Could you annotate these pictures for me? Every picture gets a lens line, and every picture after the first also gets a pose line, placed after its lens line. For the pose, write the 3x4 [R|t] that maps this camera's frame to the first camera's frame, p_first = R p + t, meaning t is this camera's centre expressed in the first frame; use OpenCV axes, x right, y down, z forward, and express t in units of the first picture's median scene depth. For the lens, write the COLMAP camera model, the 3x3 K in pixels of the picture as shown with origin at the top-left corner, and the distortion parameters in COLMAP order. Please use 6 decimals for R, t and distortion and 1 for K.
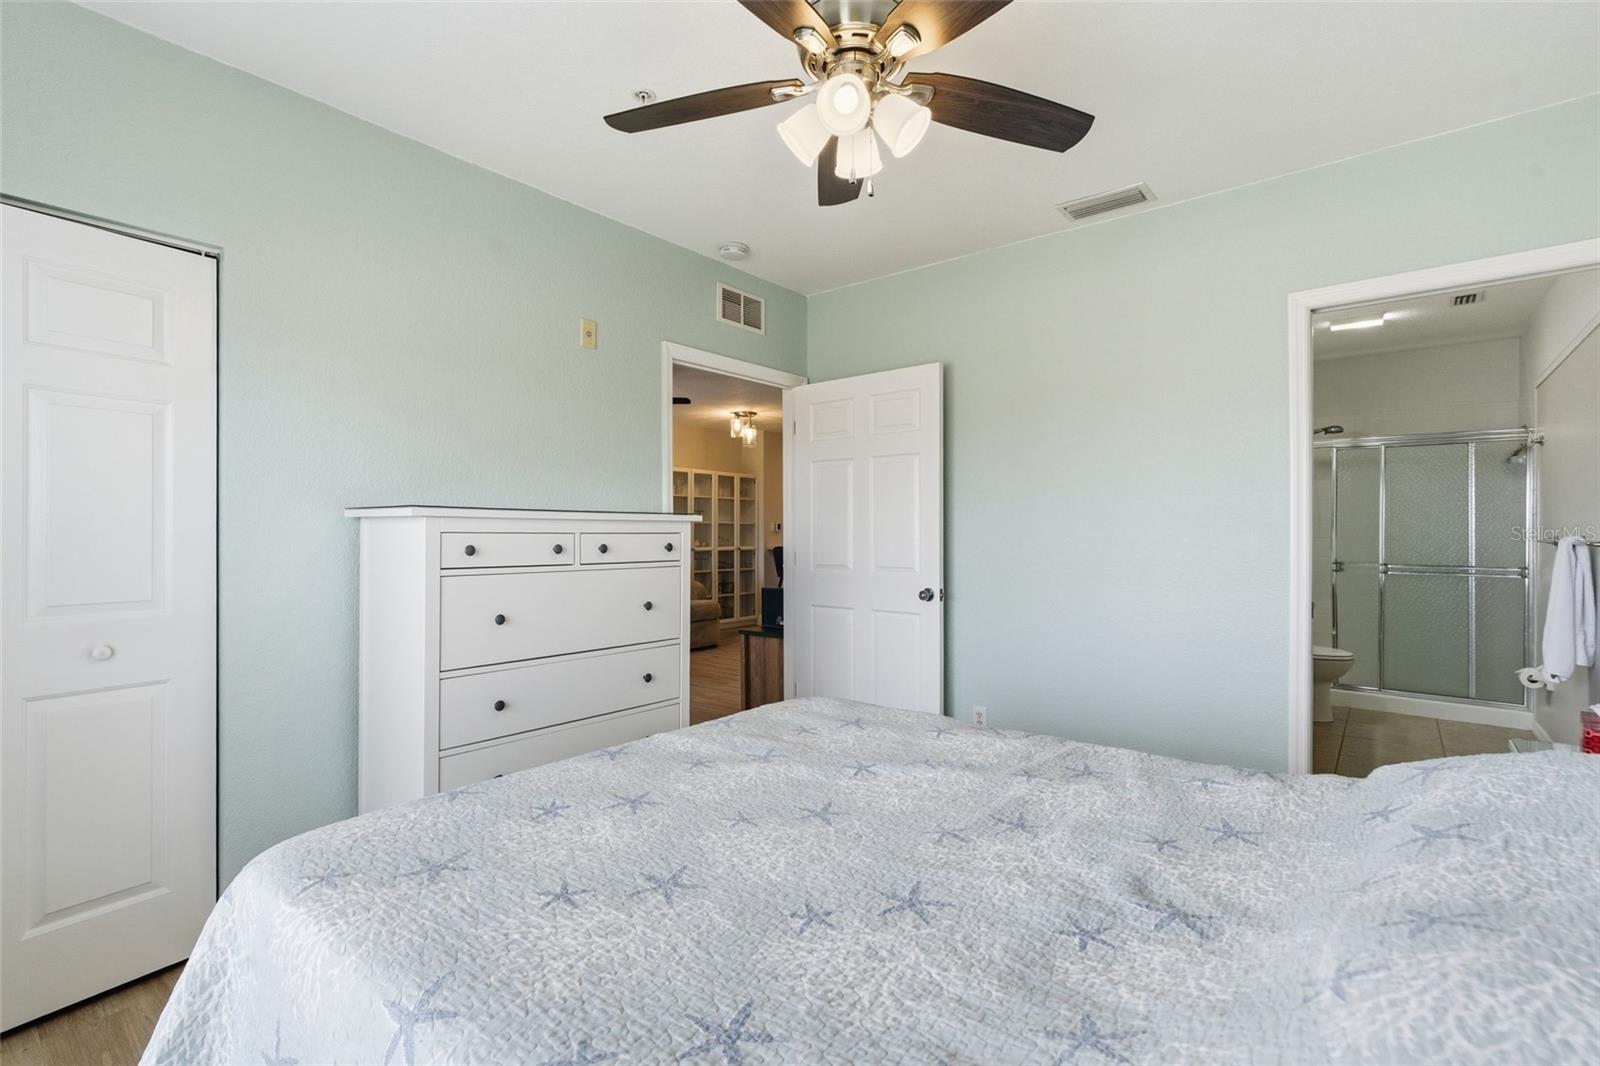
lens RADIAL K [[732.4, 0, 800.0], [0, 732.4, 533.0], [0, 0, 1]] dist [-0.000018, 0.000032]
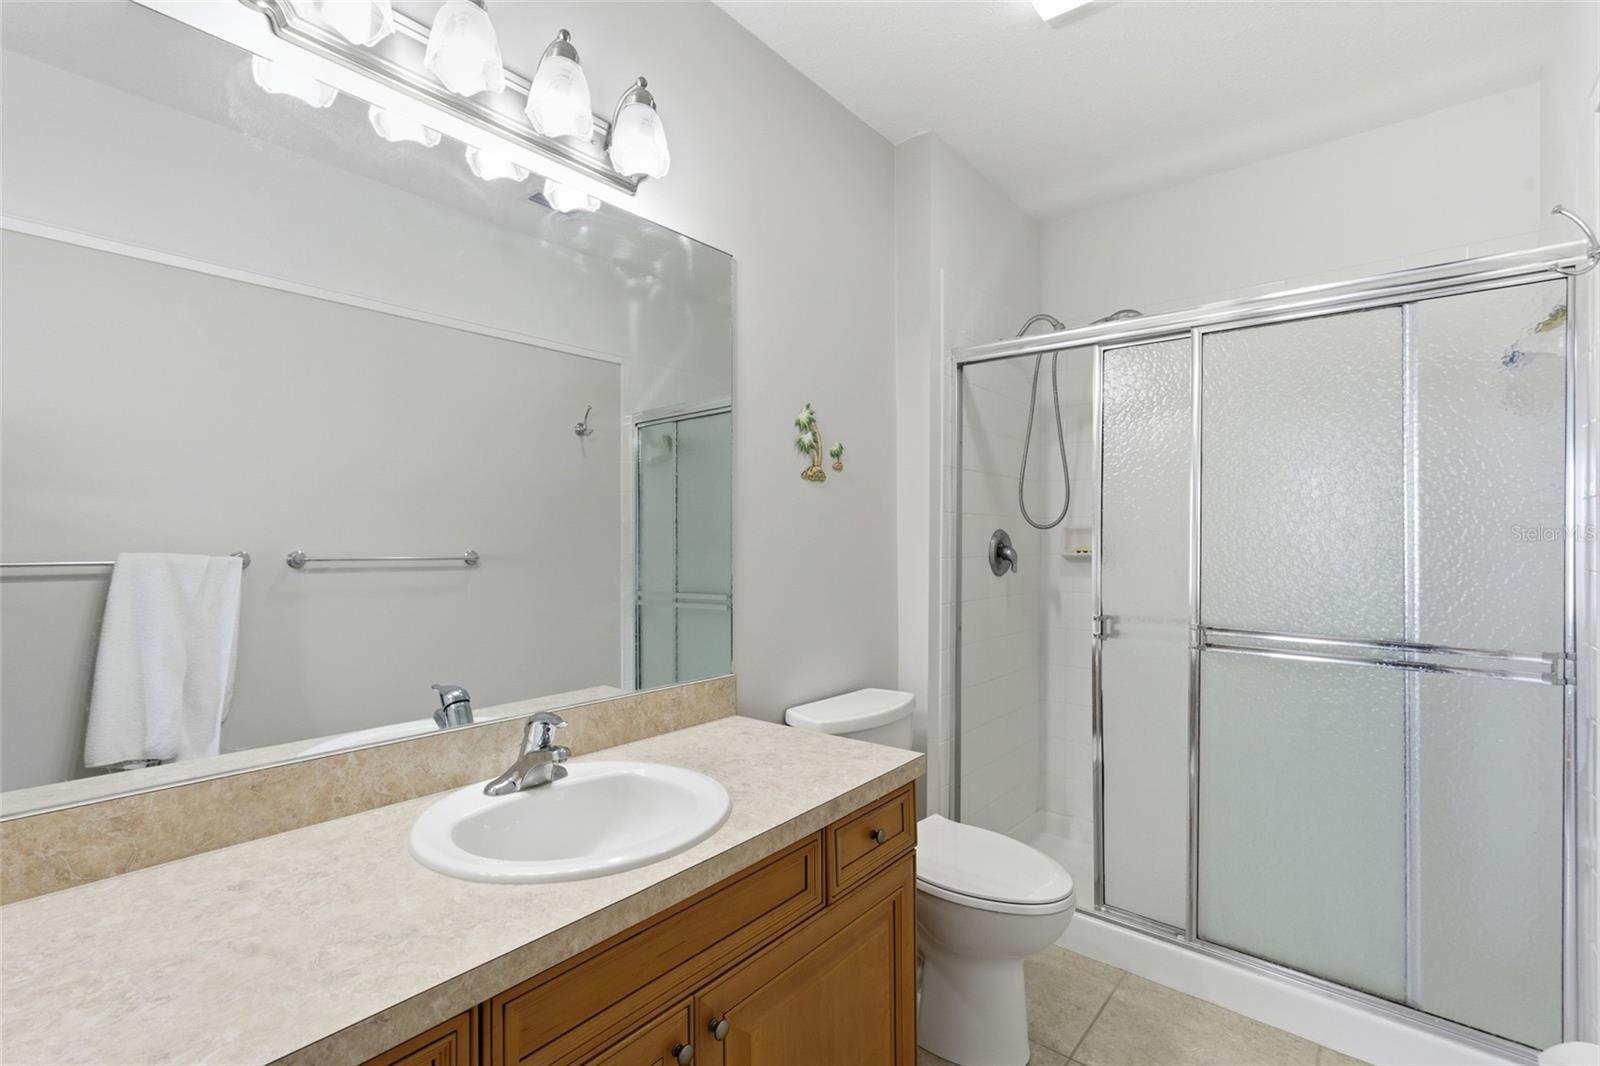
lens RADIAL K [[726.7, 0, 800.0], [0, 726.7, 533.0], [0, 0, 1]] dist [0.001060, 0.001016]
pose [[0.999915, 0.002641, -0.012753, 0.708205], [-0.002681, 0.999991, -0.003170, -0.007140], [0.012744, 0.003204, 0.999914, 0.727116]]
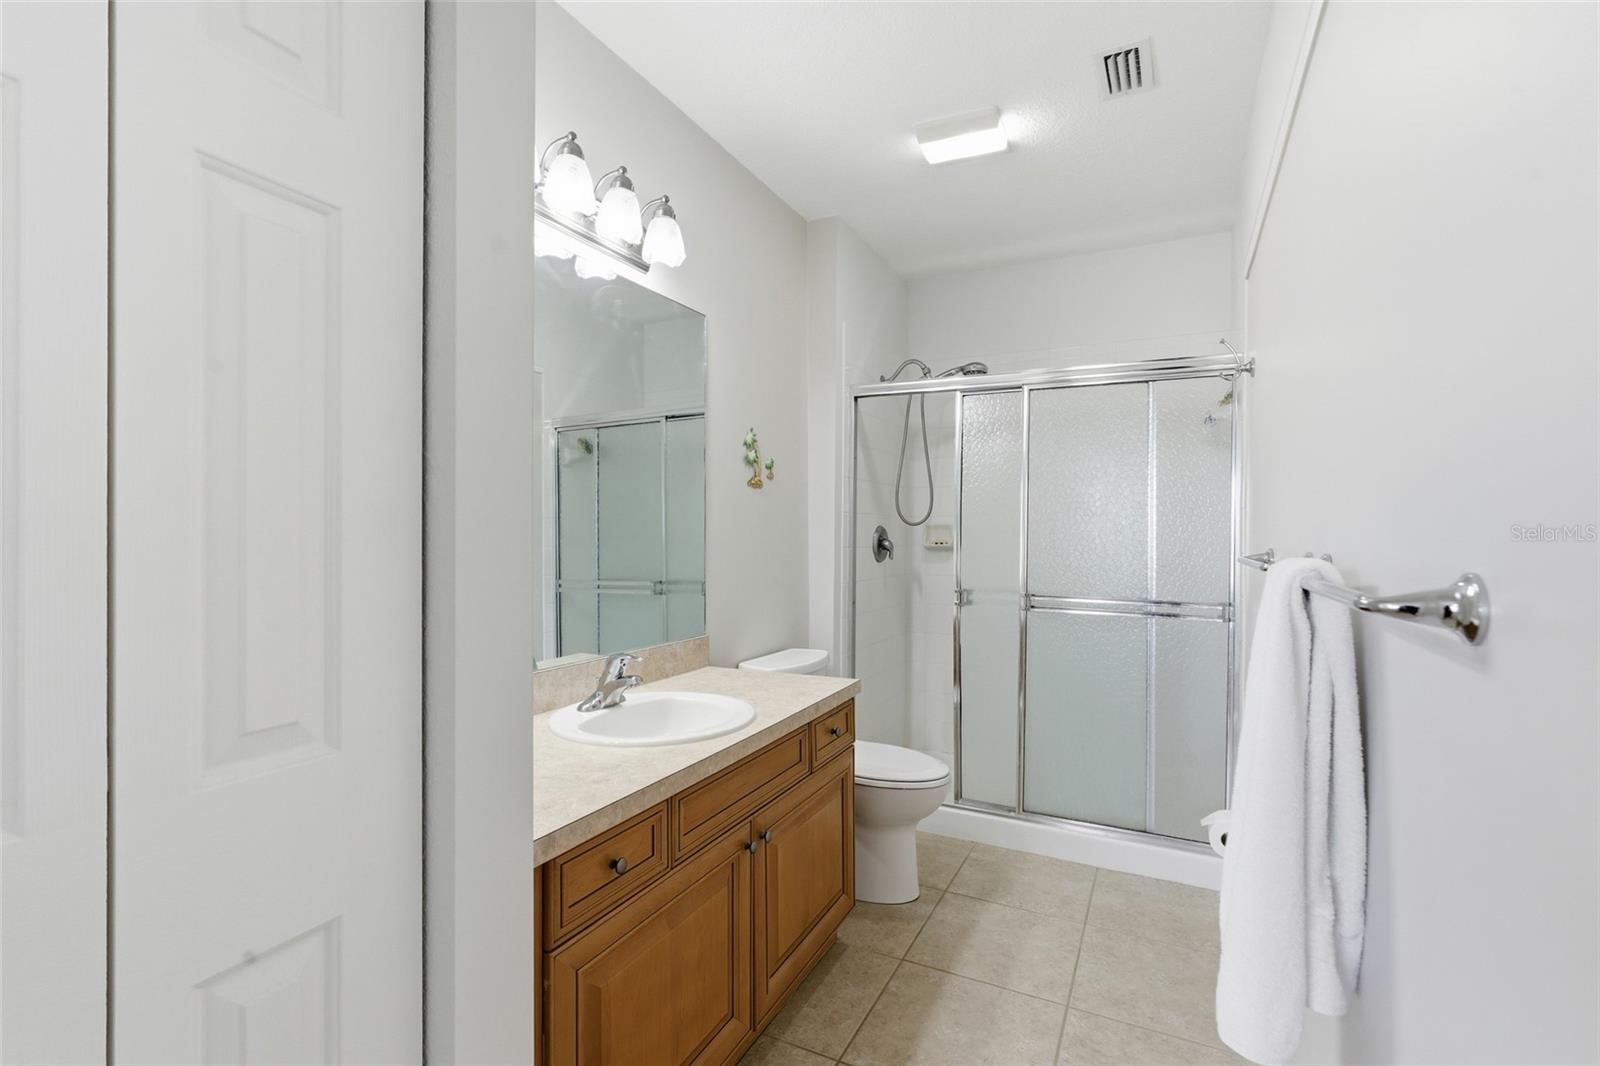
lens RADIAL K [[732.4, 0, 800.0], [0, 732.4, 533.0], [0, 0, 1]] dist [-0.000018, 0.000032]
pose [[0.977343, 0.005307, 0.211596, 0.610859], [-0.006227, 0.999974, 0.003679, -0.007099], [-0.211570, -0.004914, 0.977350, 0.580440]]
